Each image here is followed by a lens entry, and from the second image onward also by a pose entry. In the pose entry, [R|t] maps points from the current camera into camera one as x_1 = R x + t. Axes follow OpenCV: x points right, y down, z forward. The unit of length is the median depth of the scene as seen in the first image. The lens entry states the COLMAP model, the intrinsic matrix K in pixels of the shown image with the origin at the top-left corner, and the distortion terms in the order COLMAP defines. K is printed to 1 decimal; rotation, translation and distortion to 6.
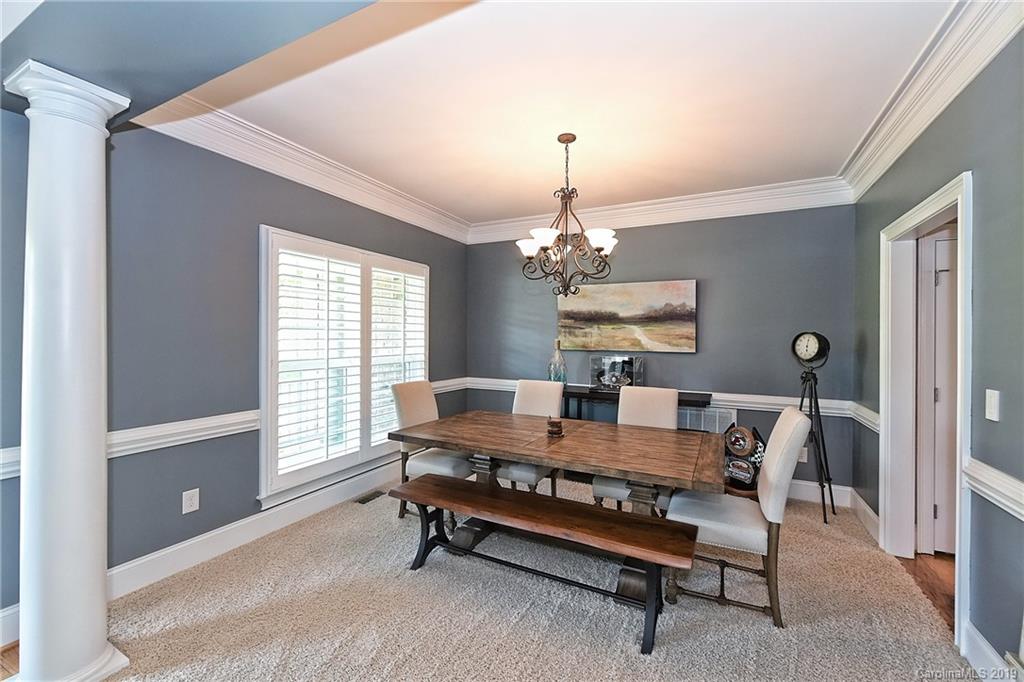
lens RADIAL K [[418.8, 0, 508.0], [0, 418.8, 342.9], [0, 0, 1]] dist [0.002061, -0.000054]
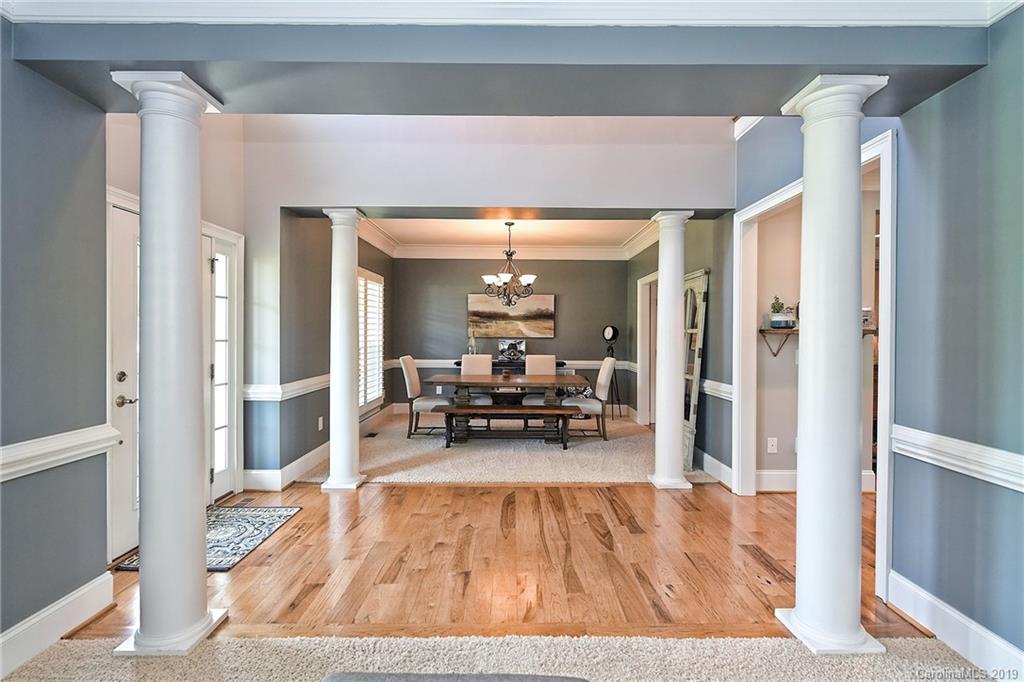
lens RADIAL K [[482.6, 0, 517.3], [0, 482.6, 340.0], [0, 0, 1]] dist [0.000553, -0.000073]
pose [[0.890993, -0.009501, 0.453918, -0.557591], [0.007538, 0.999953, 0.006134, 0.019136], [-0.453955, -0.002044, 0.891022, -0.657766]]
